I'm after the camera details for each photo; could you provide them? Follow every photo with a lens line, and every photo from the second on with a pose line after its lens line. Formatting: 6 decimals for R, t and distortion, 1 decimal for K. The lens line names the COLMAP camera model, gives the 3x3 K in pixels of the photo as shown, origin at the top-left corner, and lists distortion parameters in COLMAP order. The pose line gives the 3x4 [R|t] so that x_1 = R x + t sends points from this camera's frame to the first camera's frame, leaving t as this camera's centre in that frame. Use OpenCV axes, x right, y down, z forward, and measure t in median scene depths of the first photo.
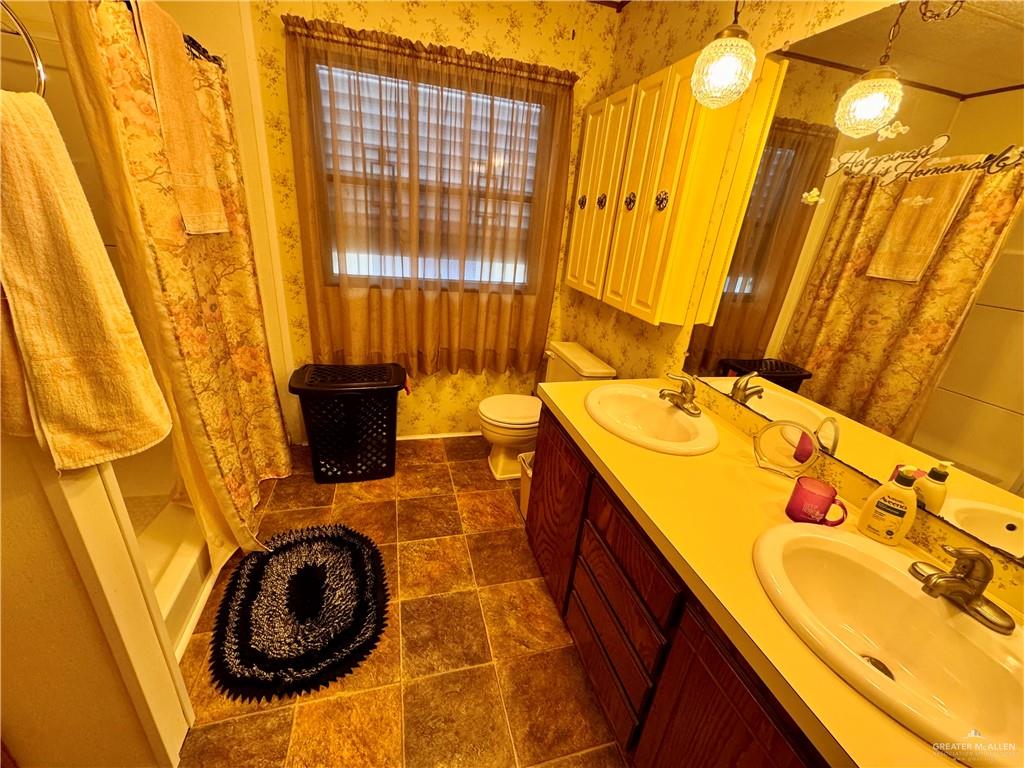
lens RADIAL K [[409.0, 0, 512.0], [0, 409.0, 384.0], [0, 0, 1]] dist [-0.002013, -0.000417]
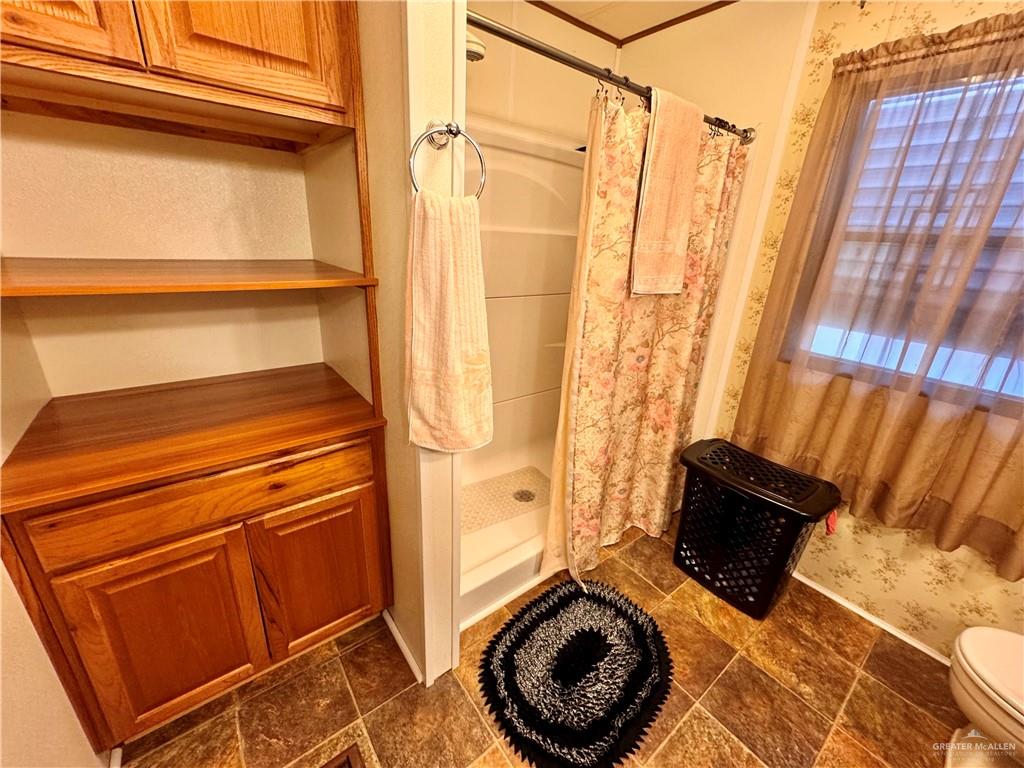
lens RADIAL K [[409.0, 0, 512.0], [0, 409.0, 384.0], [0, 0, 1]] dist [-0.002013, -0.000417]
pose [[0.379892, 0.252794, -0.889819, 0.099762], [-0.369593, 0.923297, 0.104513, -0.093158], [0.847987, 0.289167, 0.444184, 0.205918]]
